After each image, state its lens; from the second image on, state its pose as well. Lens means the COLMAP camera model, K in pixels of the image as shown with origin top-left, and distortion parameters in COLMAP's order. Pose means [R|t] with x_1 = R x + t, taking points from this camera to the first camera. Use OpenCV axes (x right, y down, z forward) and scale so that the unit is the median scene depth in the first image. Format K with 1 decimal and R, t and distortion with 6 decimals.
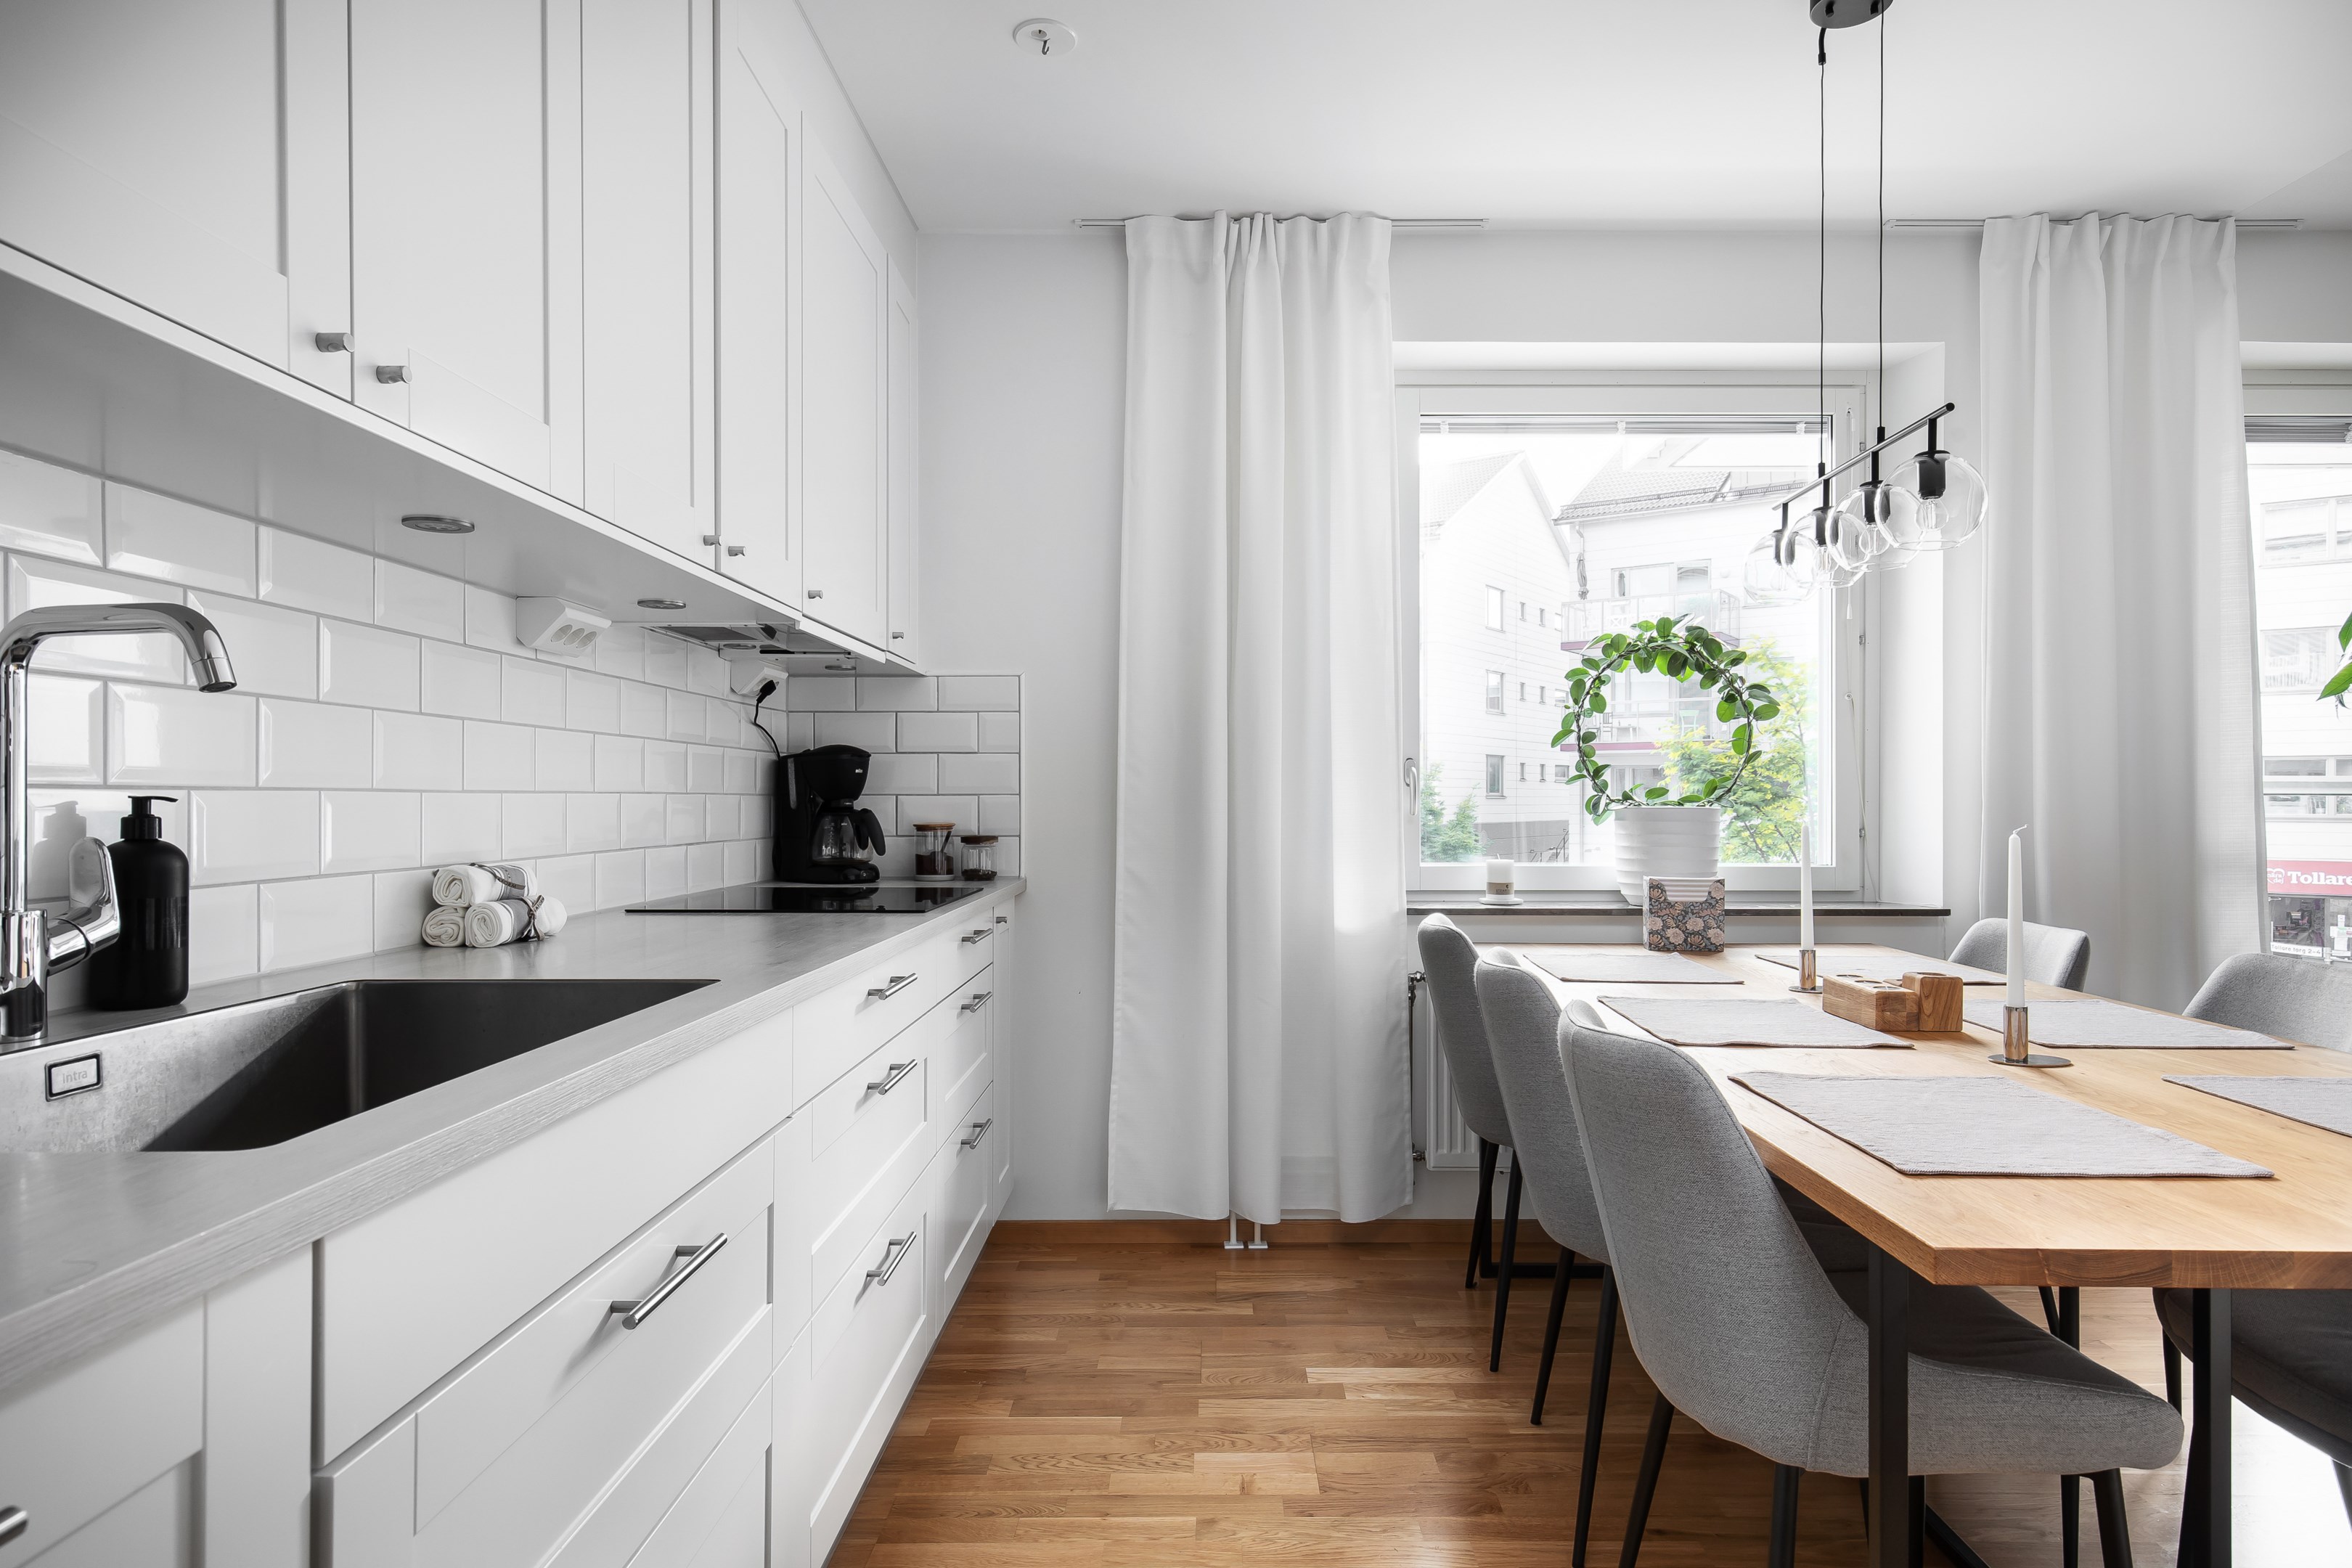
lens RADIAL K [[1391.7, 0, 1176.0], [0, 1391.7, 784.0], [0, 0, 1]] dist [-0.001304, -0.000123]
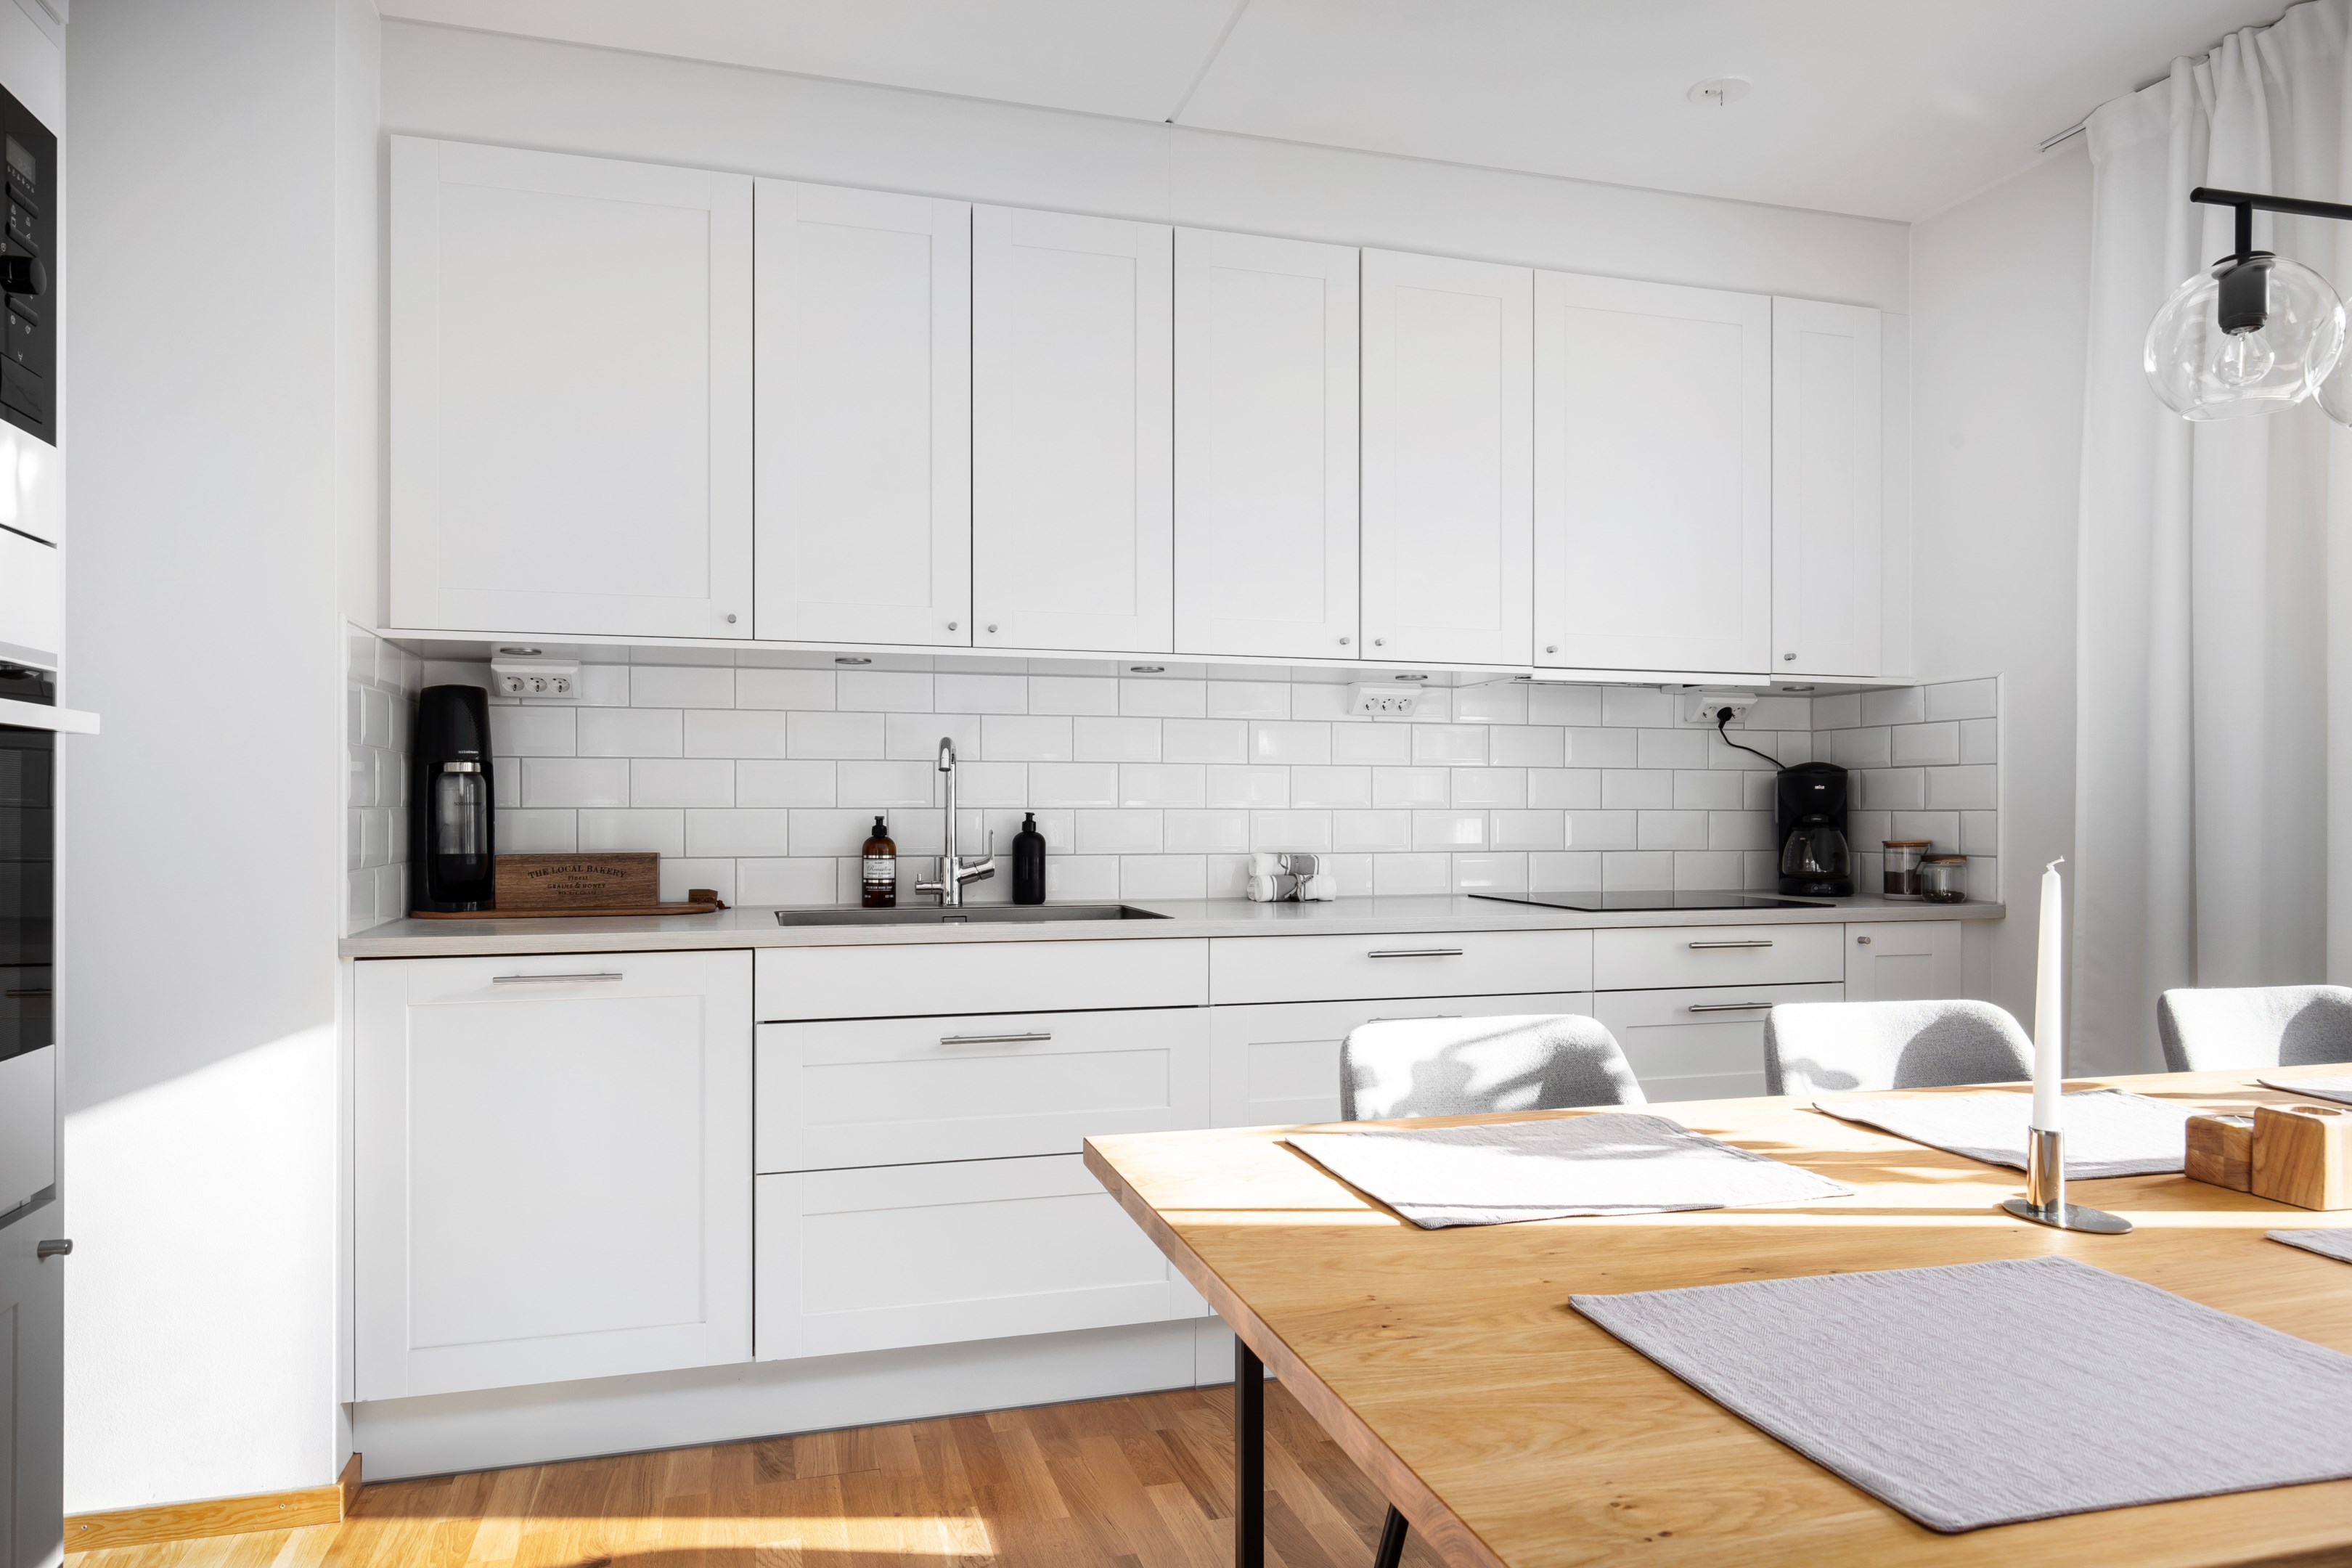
lens RADIAL K [[1445.1, 0, 1176.4], [0, 1445.1, 809.2], [0, 0, 1]] dist [0.003066, 0.001742]
pose [[0.295458, -0.000383, -0.955356, 0.641168], [0.009006, 0.999957, 0.002385, 0.000234], [0.955313, -0.009308, 0.295449, 0.223505]]
